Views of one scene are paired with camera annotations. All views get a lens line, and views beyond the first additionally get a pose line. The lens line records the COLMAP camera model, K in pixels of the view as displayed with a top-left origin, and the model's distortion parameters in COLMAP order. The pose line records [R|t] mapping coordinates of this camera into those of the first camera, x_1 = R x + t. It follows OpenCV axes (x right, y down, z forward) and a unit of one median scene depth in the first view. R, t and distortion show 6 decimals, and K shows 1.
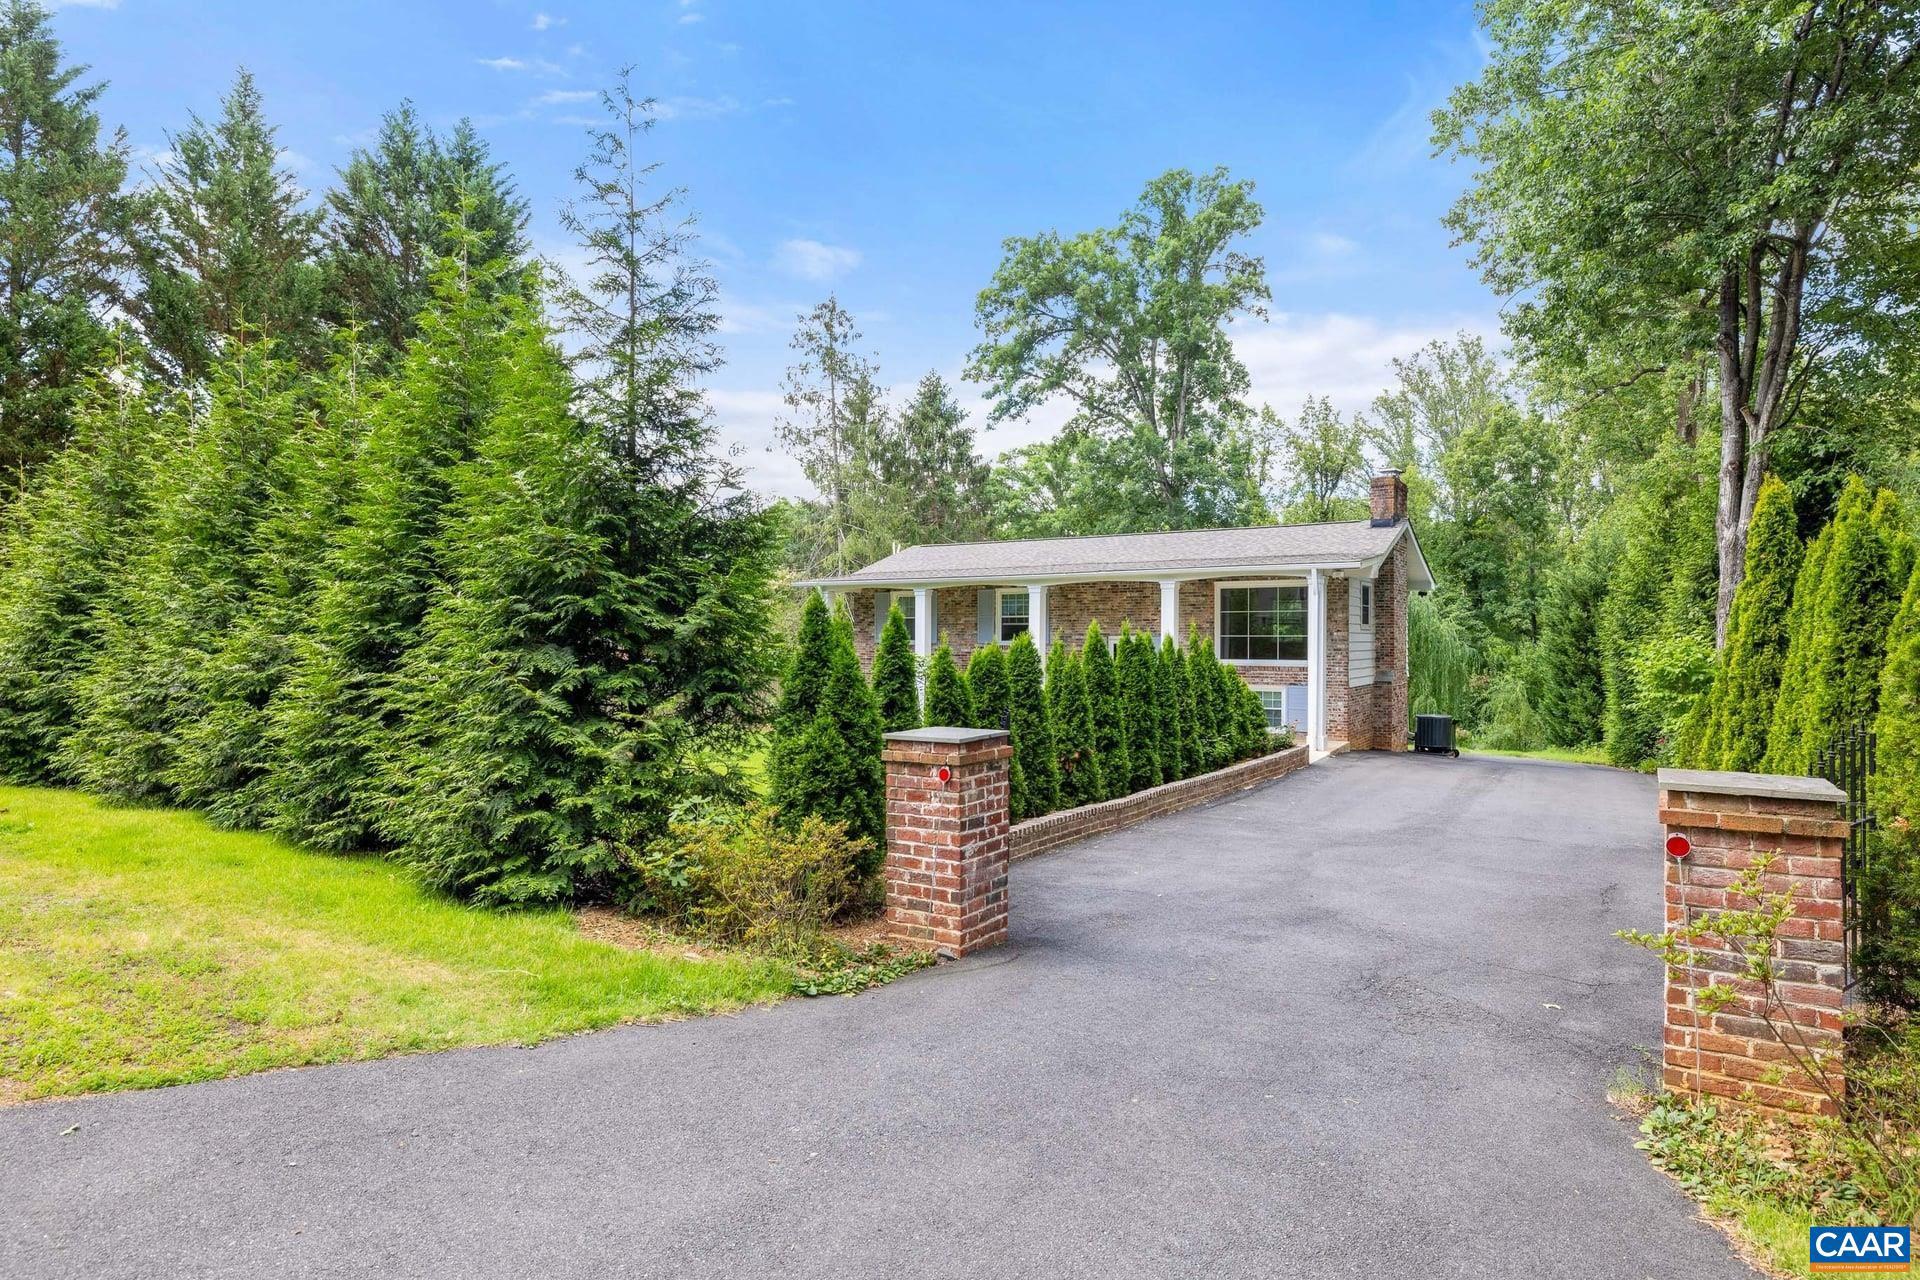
lens RADIAL K [[1028.1, 0, 960.0], [0, 1028.1, 640.0], [0, 0, 1]] dist [-0.000823, -0.000065]
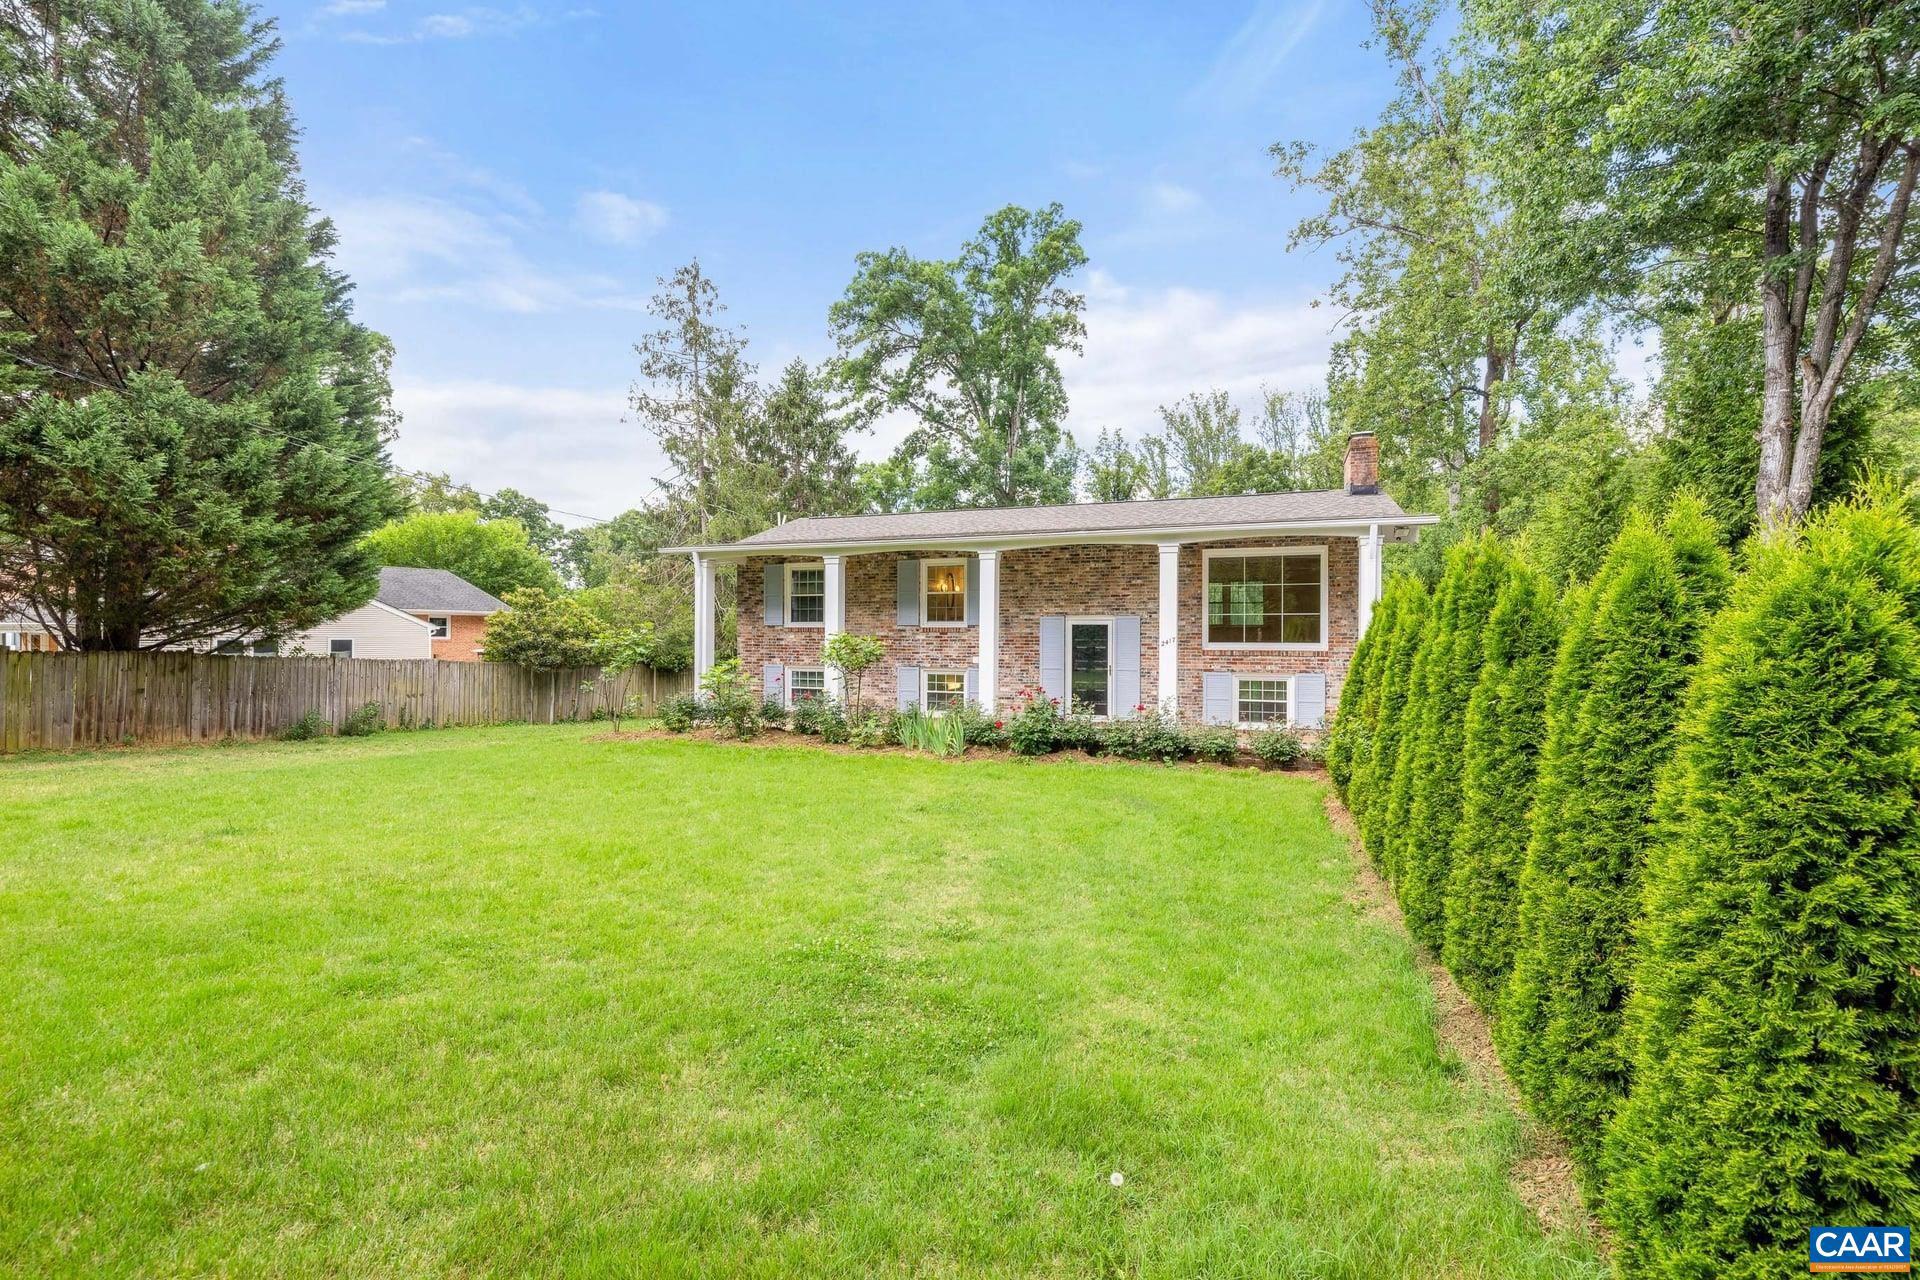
lens RADIAL K [[806.4, 0, 956.4], [0, 806.4, 636.3], [0, 0, 1]] dist [0.000486, 0.000166]
pose [[0.977368, 0.000137, 0.211546, -0.032487], [0.000016, 1.000000, -0.000720, 0.005352], [-0.211546, 0.000707, 0.977368, 0.159637]]
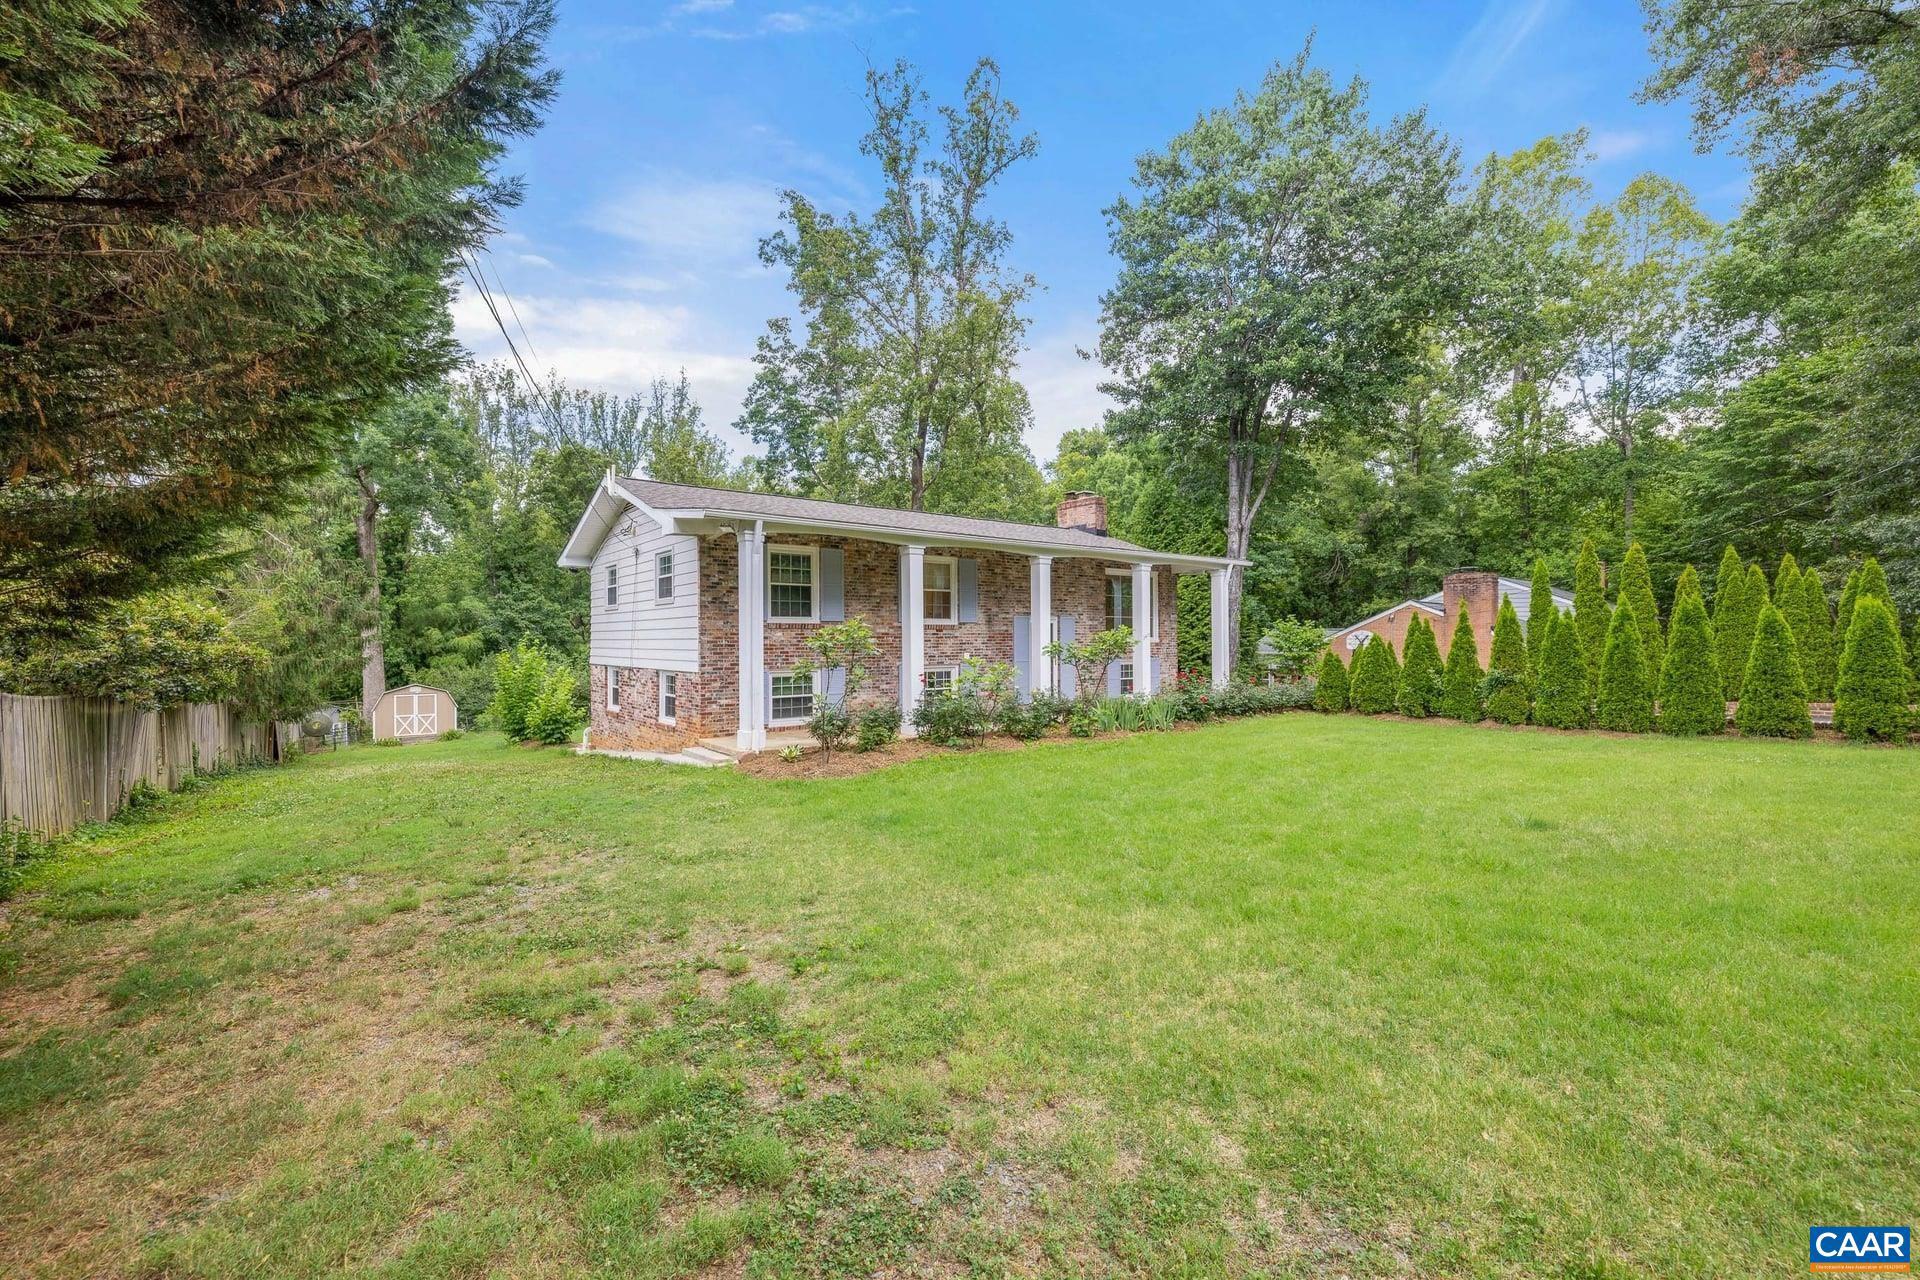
lens RADIAL K [[806.4, 0, 956.4], [0, 806.4, 636.3], [0, 0, 1]] dist [0.000486, 0.000166]
pose [[0.331498, -0.003959, 0.943448, -0.244646], [0.005846, 0.999981, 0.002142, 0.005633], [-0.943438, 0.004805, 0.331515, 0.337043]]
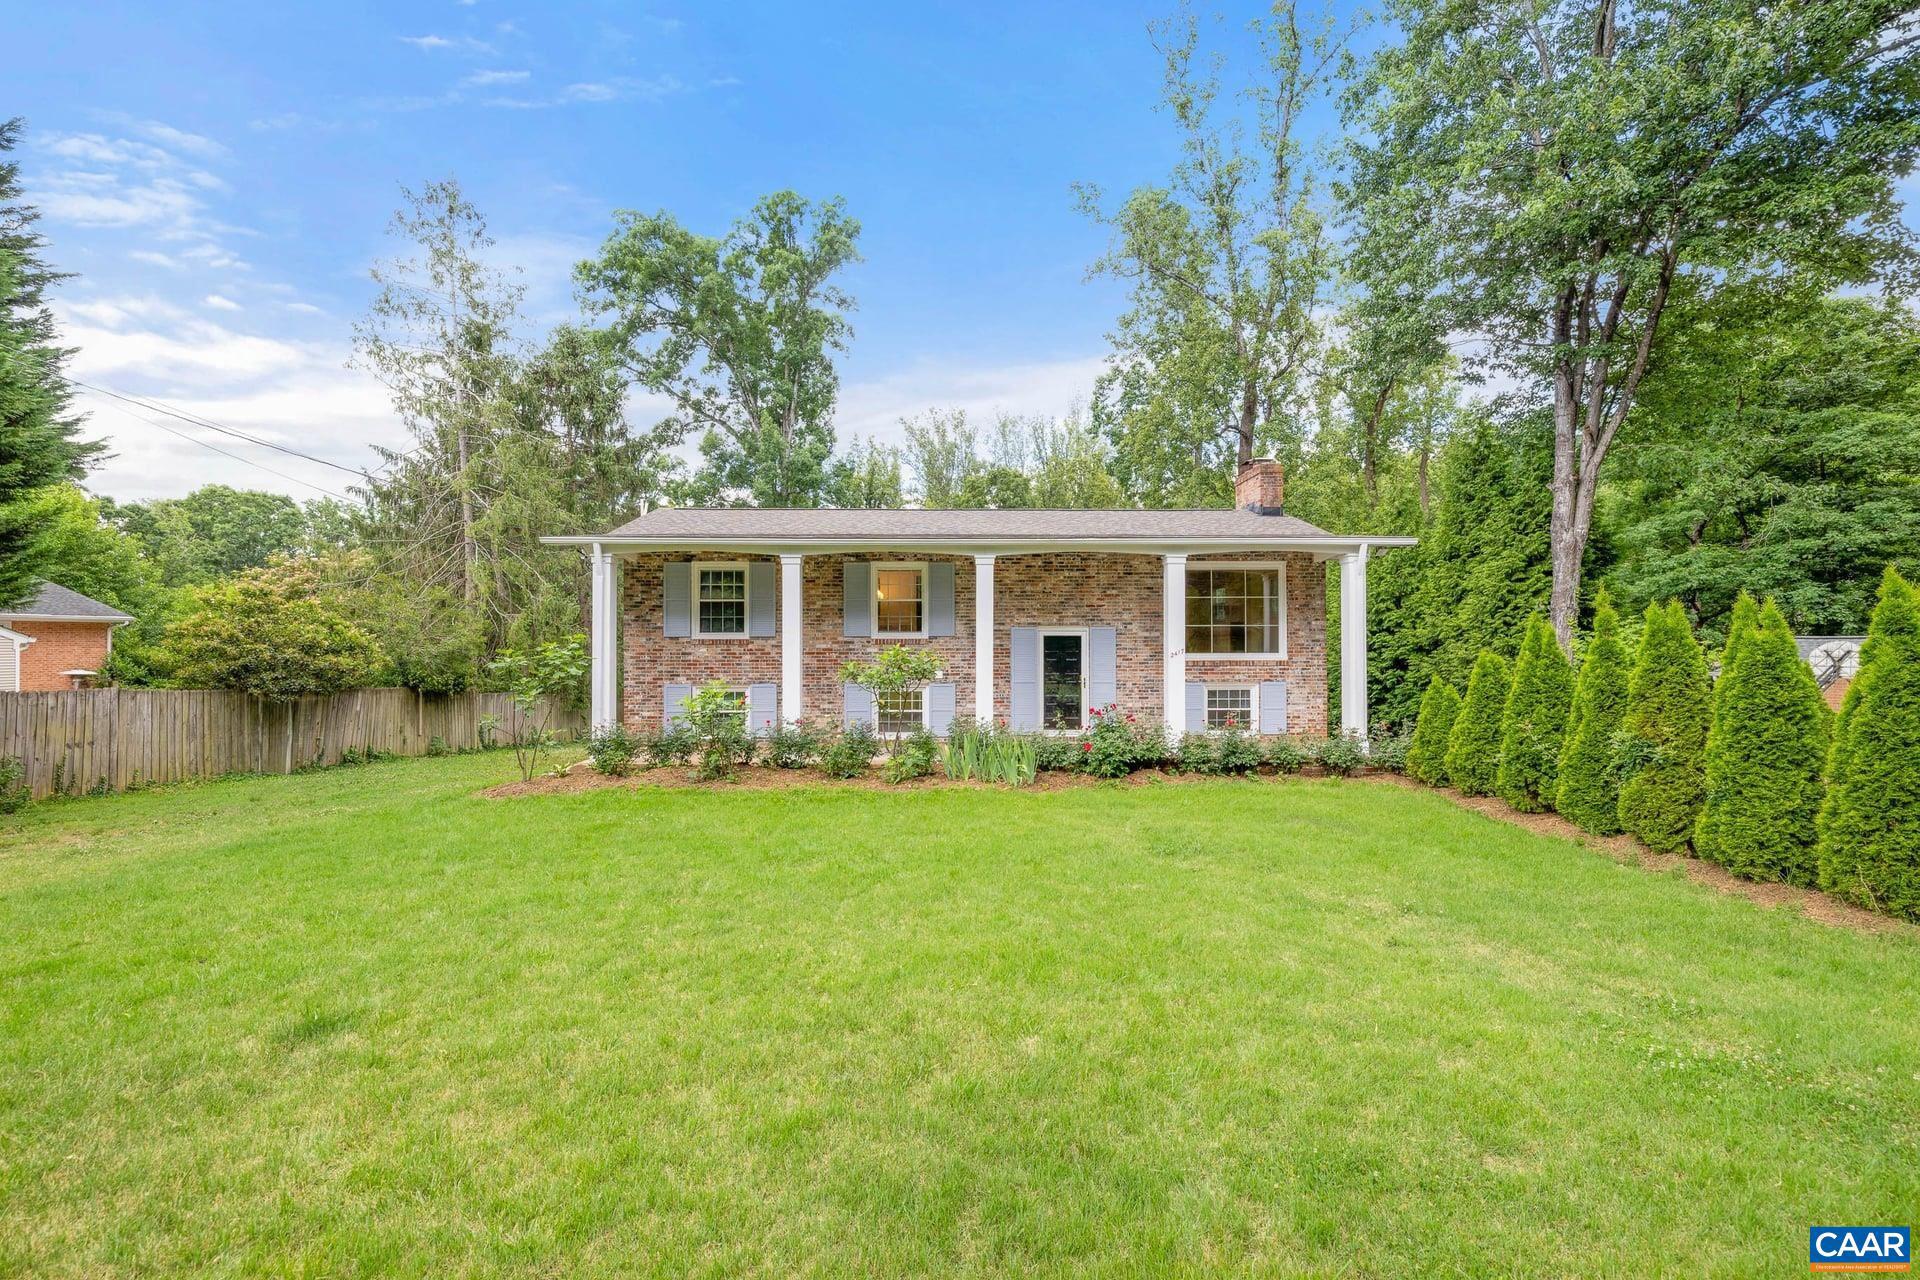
lens RADIAL K [[815.6, 0, 961.0], [0, 815.6, 631.9], [0, 0, 1]] dist [0.003620, 0.000148]
pose [[0.829220, 0.003681, 0.558910, -0.104484], [0.005799, 0.999868, -0.015189, 0.003868], [-0.558892, 0.015836, 0.829089, 0.214355]]
